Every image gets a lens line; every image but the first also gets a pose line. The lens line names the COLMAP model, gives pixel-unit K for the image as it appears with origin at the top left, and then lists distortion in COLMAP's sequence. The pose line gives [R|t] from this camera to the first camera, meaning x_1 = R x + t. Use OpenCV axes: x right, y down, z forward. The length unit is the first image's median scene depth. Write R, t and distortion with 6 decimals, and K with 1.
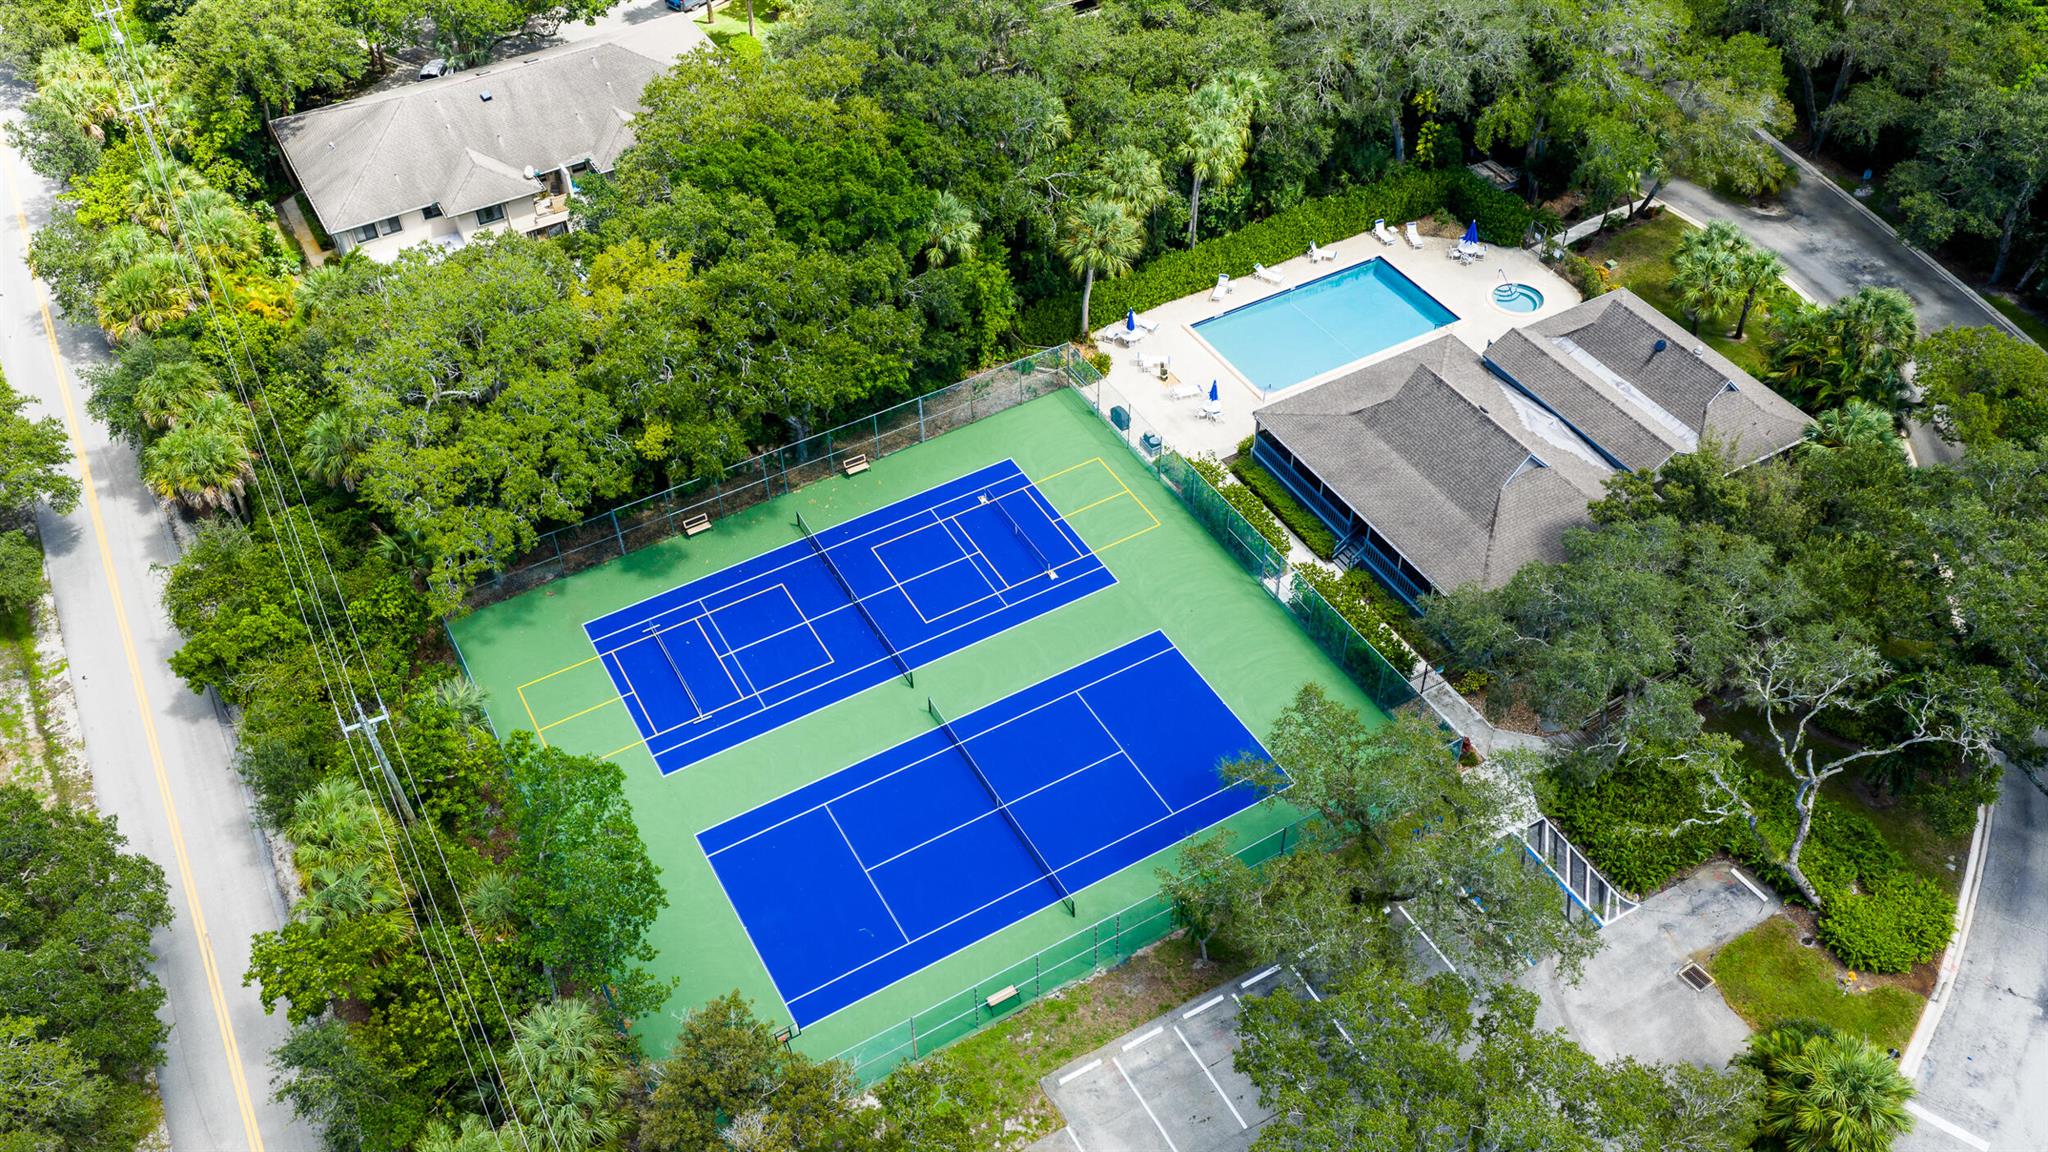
lens RADIAL K [[1708.0, 0, 1024.0], [0, 1708.0, 576.0], [0, 0, 1]] dist [0.001908, -0.015682]
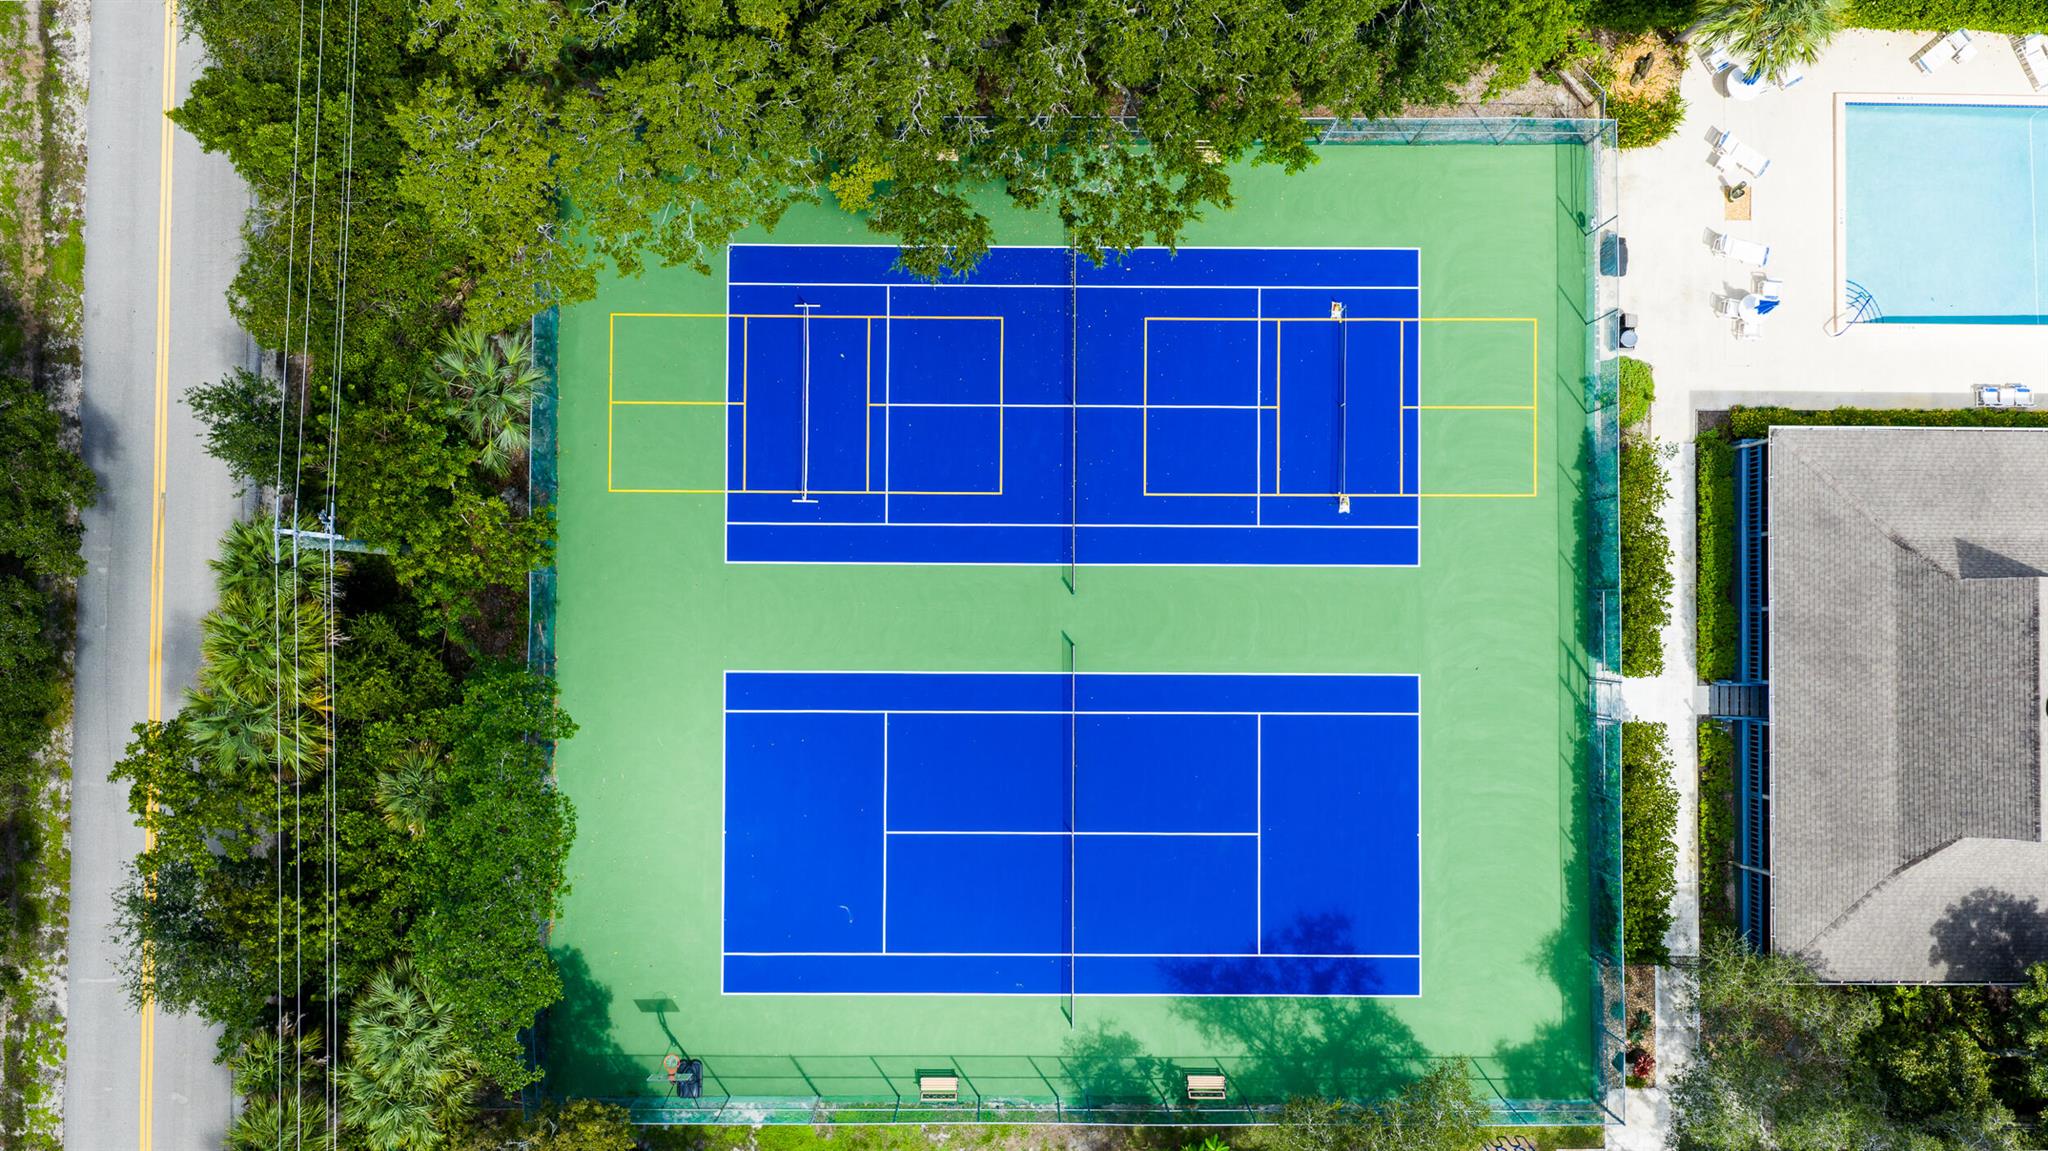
lens RADIAL K [[1708.0, 0, 1024.0], [0, 1708.0, 575.5], [0, 0, 1]] dist [0.001908, -0.015682]
pose [[0.867433, 0.497207, 0.018593, -0.098639], [-0.369022, 0.617837, 0.694334, -0.432527], [0.333740, -0.609149, 0.719413, 0.454737]]
